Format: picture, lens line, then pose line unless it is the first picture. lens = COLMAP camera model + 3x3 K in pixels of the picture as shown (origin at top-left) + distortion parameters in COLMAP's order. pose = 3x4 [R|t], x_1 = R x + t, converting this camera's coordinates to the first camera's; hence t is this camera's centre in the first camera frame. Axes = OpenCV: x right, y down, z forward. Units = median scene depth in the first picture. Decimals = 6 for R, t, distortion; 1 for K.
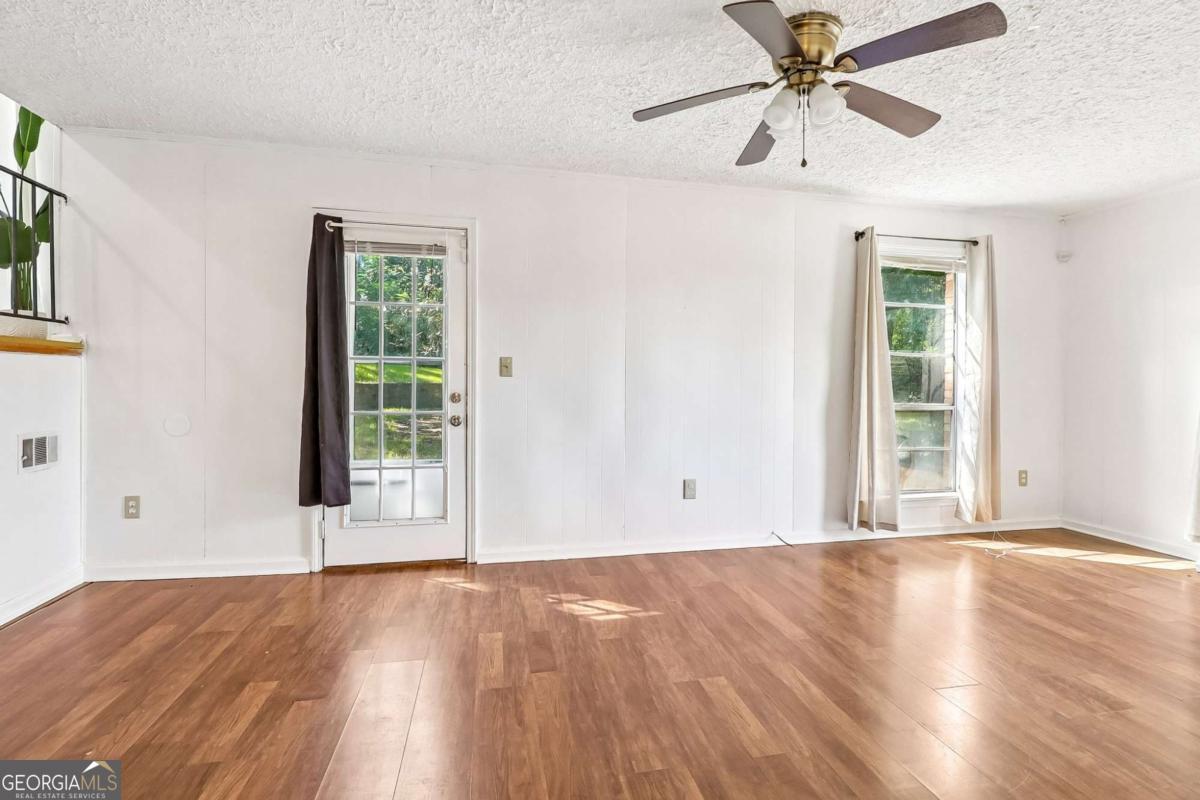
lens RADIAL K [[574.0, 0, 583.0], [0, 574.0, 391.2], [0, 0, 1]] dist [0.002633, -0.012240]
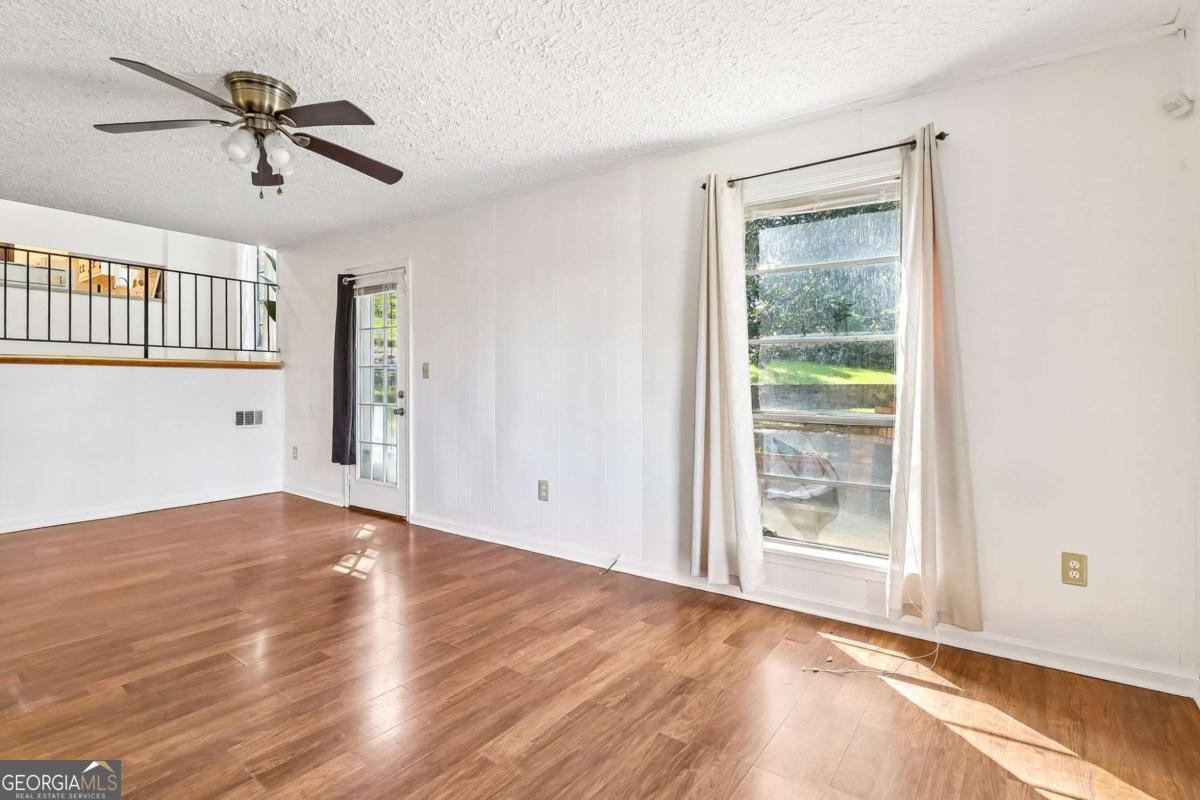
lens RADIAL K [[567.1, 0, 592.0], [0, 567.1, 383.9], [0, 0, 1]] dist [0.001914, 0.000057]
pose [[0.680711, -0.005545, -0.732531, 1.172190], [-0.019429, 0.999483, -0.025620, 0.014351], [0.732295, 0.031672, 0.680251, 0.480015]]
